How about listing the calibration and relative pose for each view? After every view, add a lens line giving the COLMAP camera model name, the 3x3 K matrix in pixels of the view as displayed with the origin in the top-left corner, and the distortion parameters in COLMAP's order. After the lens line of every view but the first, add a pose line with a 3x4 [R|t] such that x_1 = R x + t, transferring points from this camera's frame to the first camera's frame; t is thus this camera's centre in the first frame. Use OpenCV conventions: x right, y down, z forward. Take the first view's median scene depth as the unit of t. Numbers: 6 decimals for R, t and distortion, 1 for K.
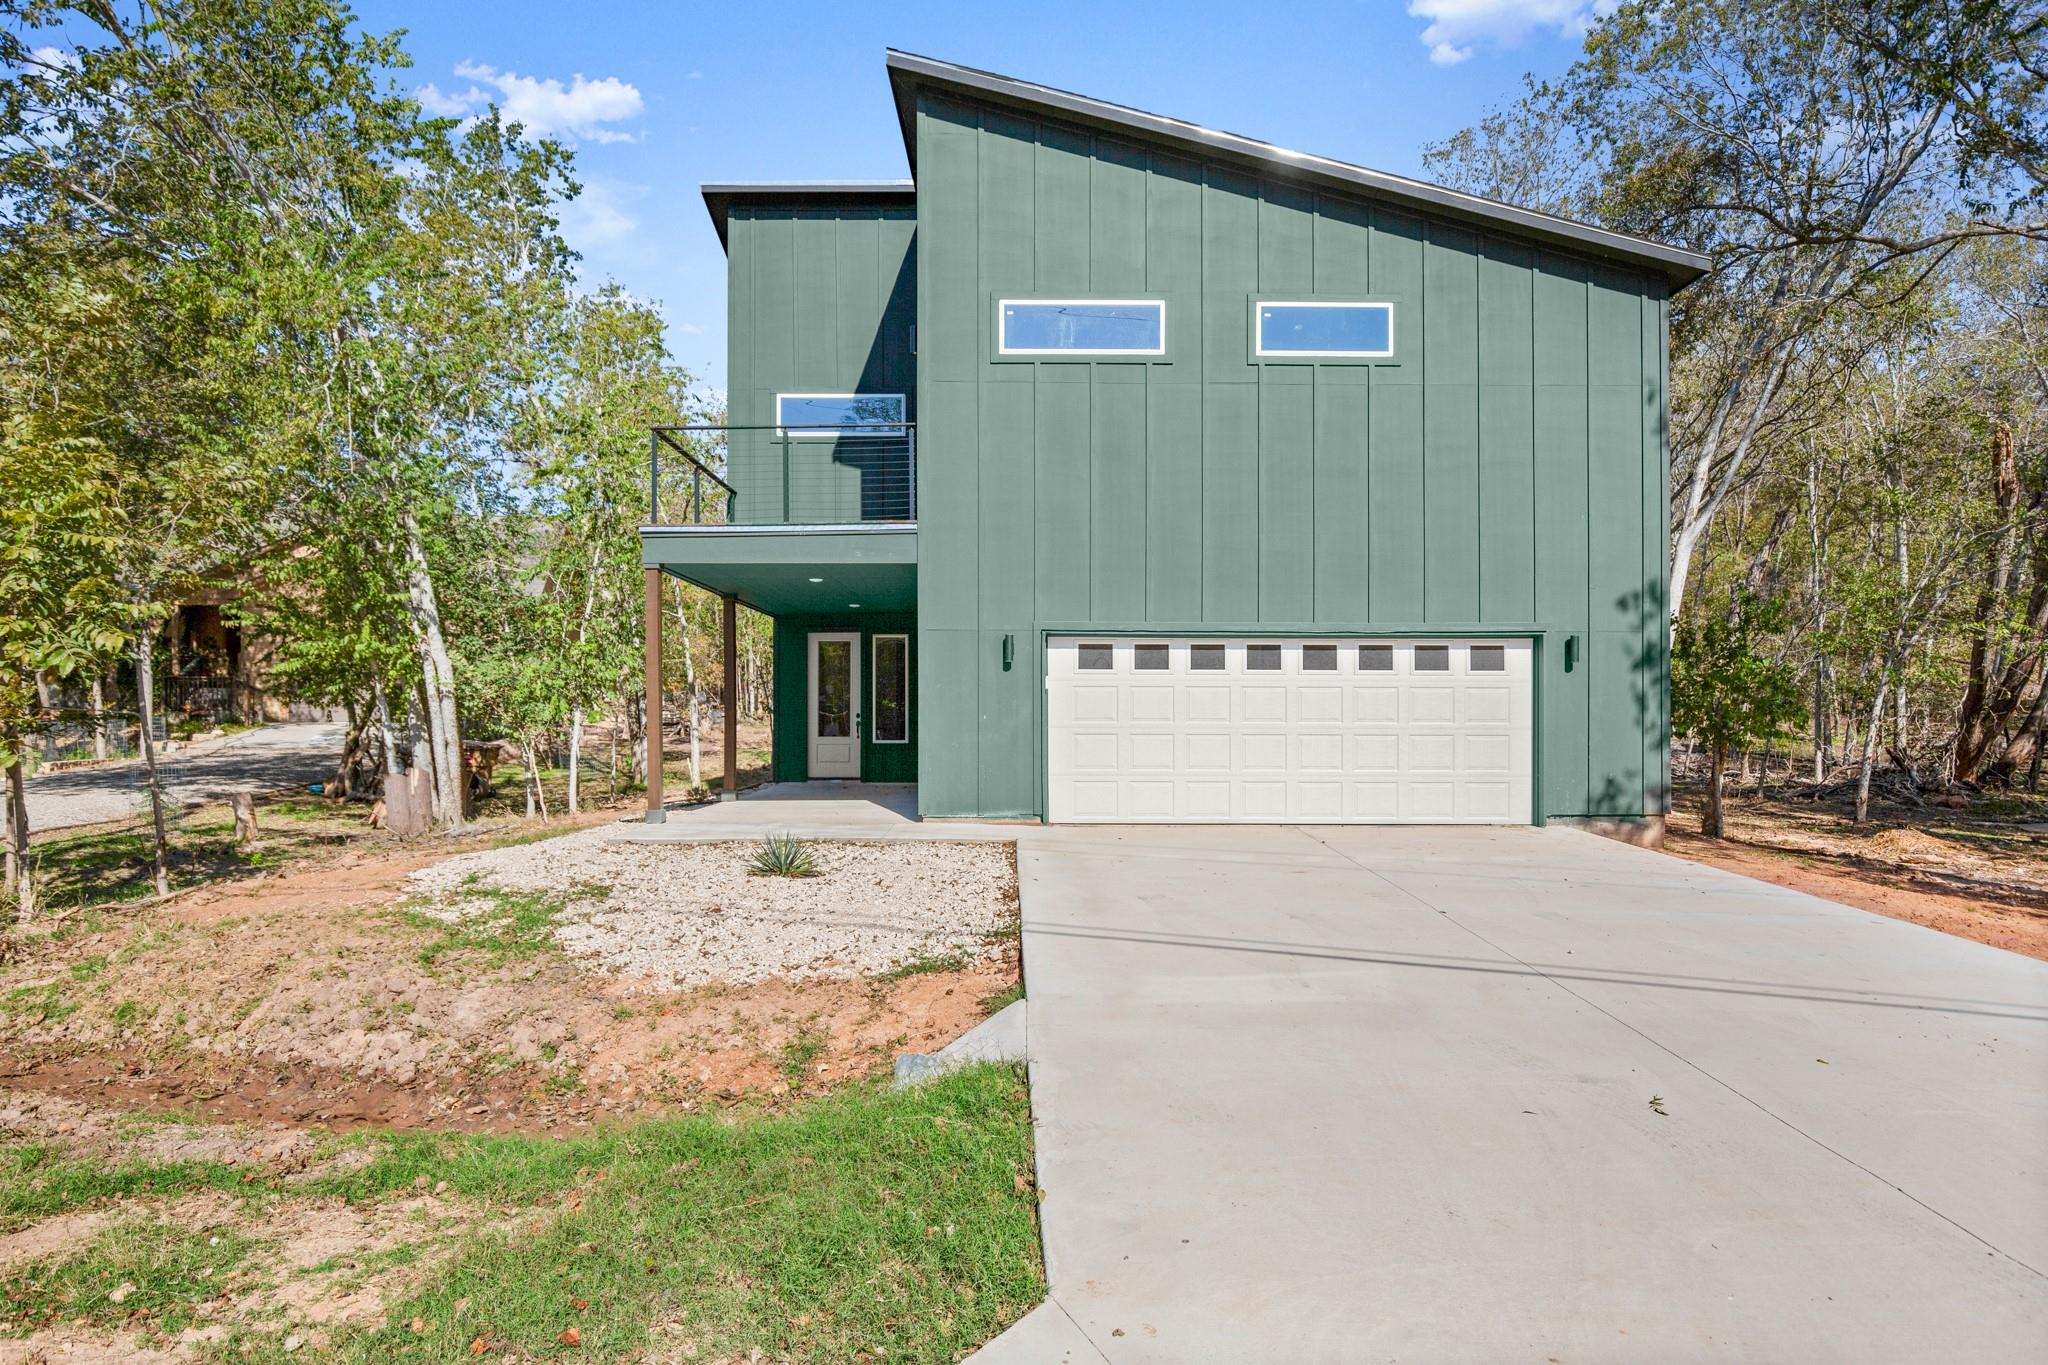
lens RADIAL K [[1147.5, 0, 1024.4], [0, 1147.5, 709.3], [0, 0, 1]] dist [0.000636, 0.000087]
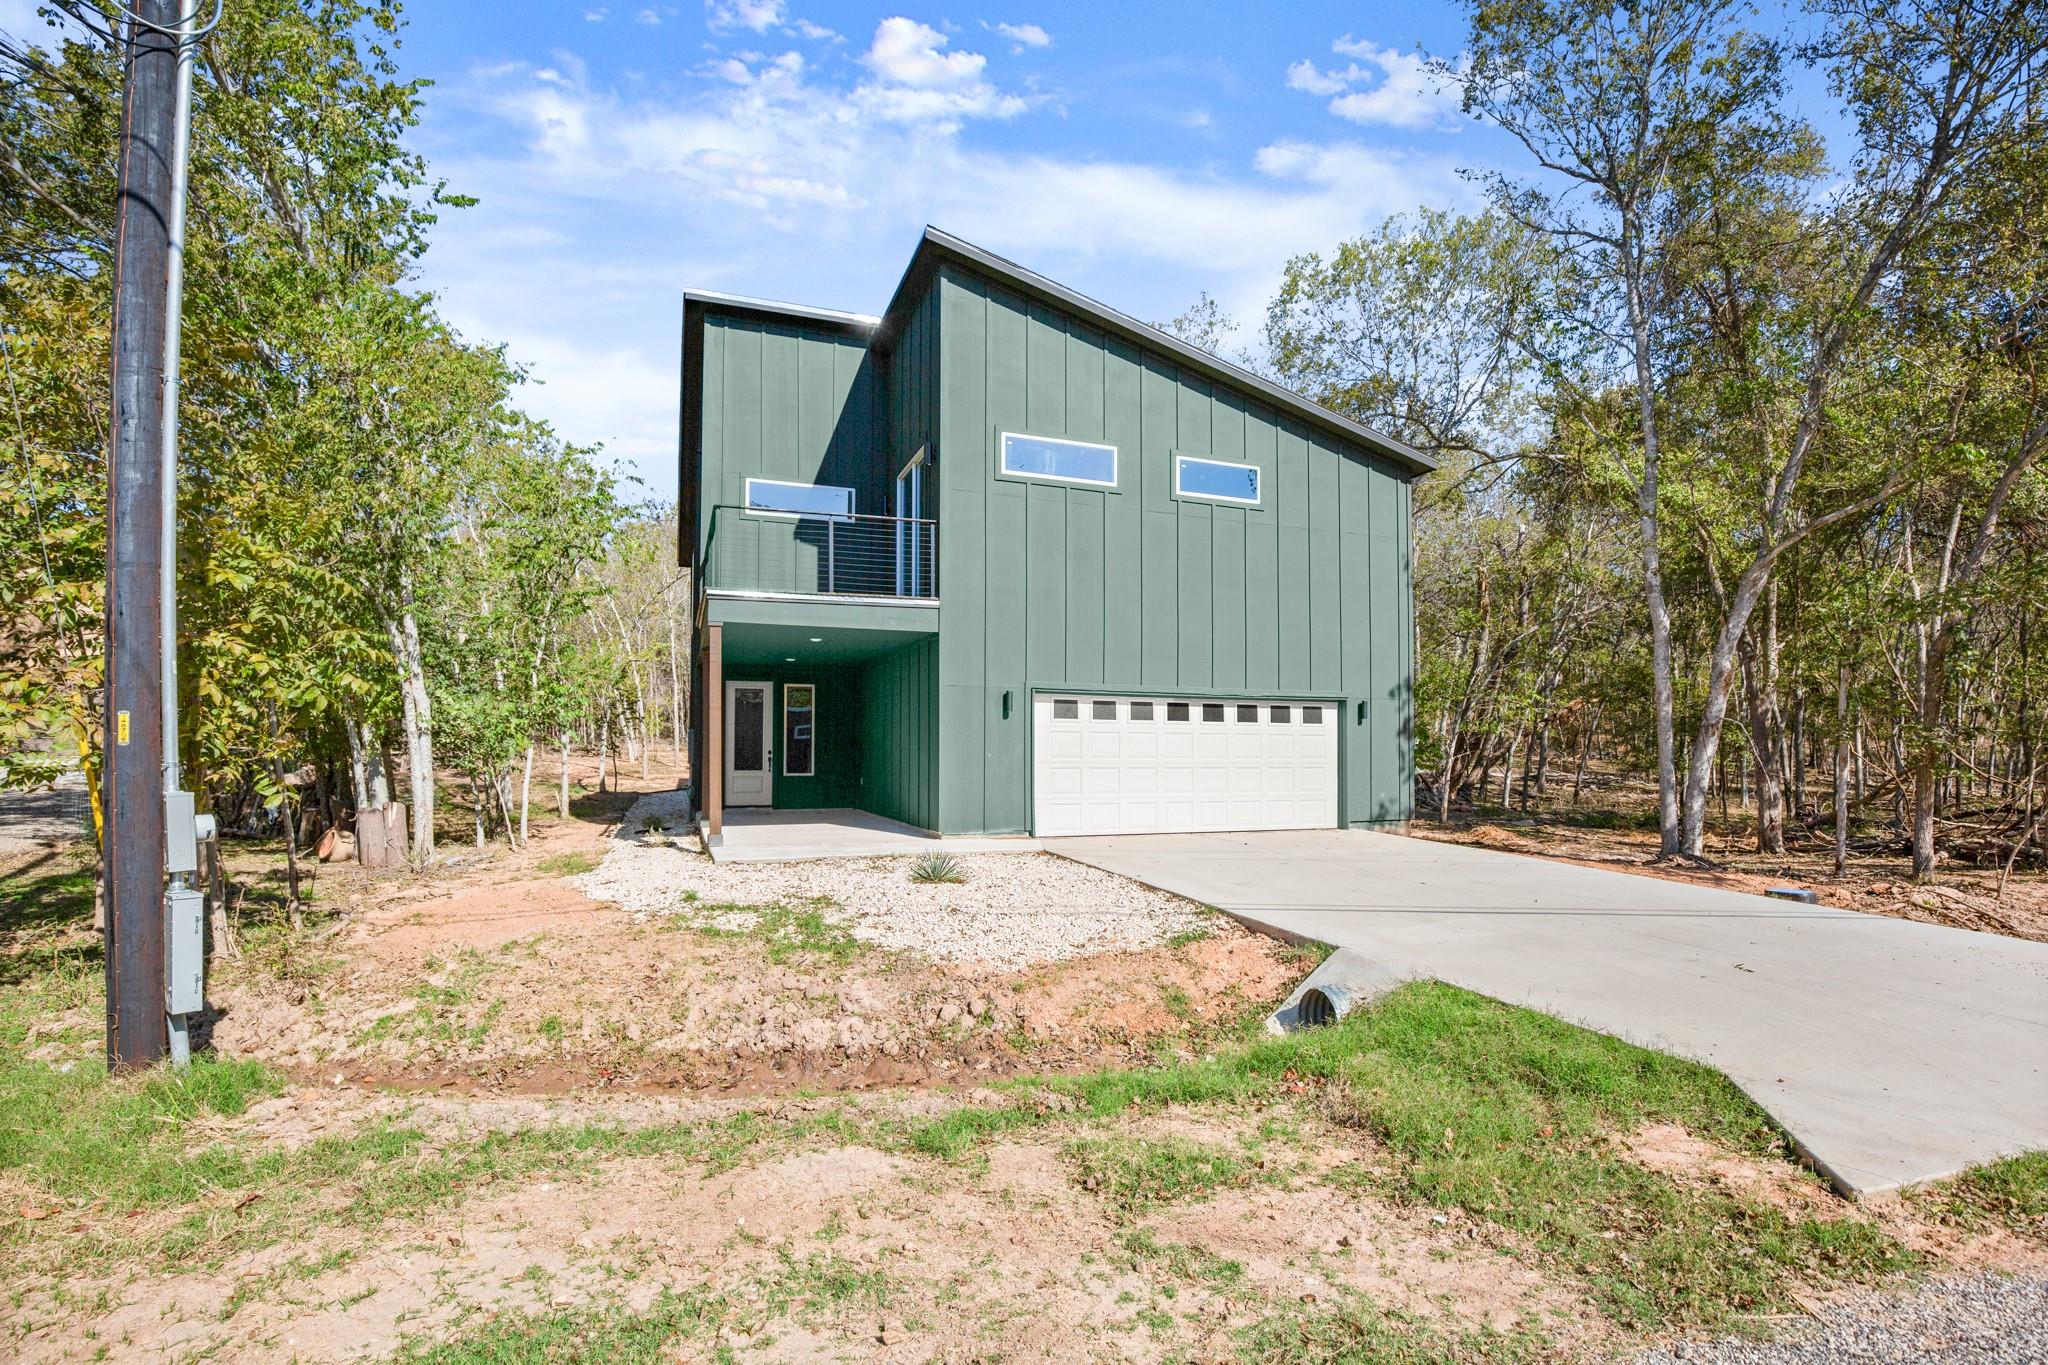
lens RADIAL K [[943.0, 0, 1045.2], [0, 943.0, 729.0], [0, 0, 1]] dist [0.000601, 0.000087]
pose [[0.935530, 0.011403, 0.353063, -0.344172], [-0.005085, 0.999810, -0.018815, -0.002608], [-0.353210, 0.015807, 0.935410, -0.004939]]
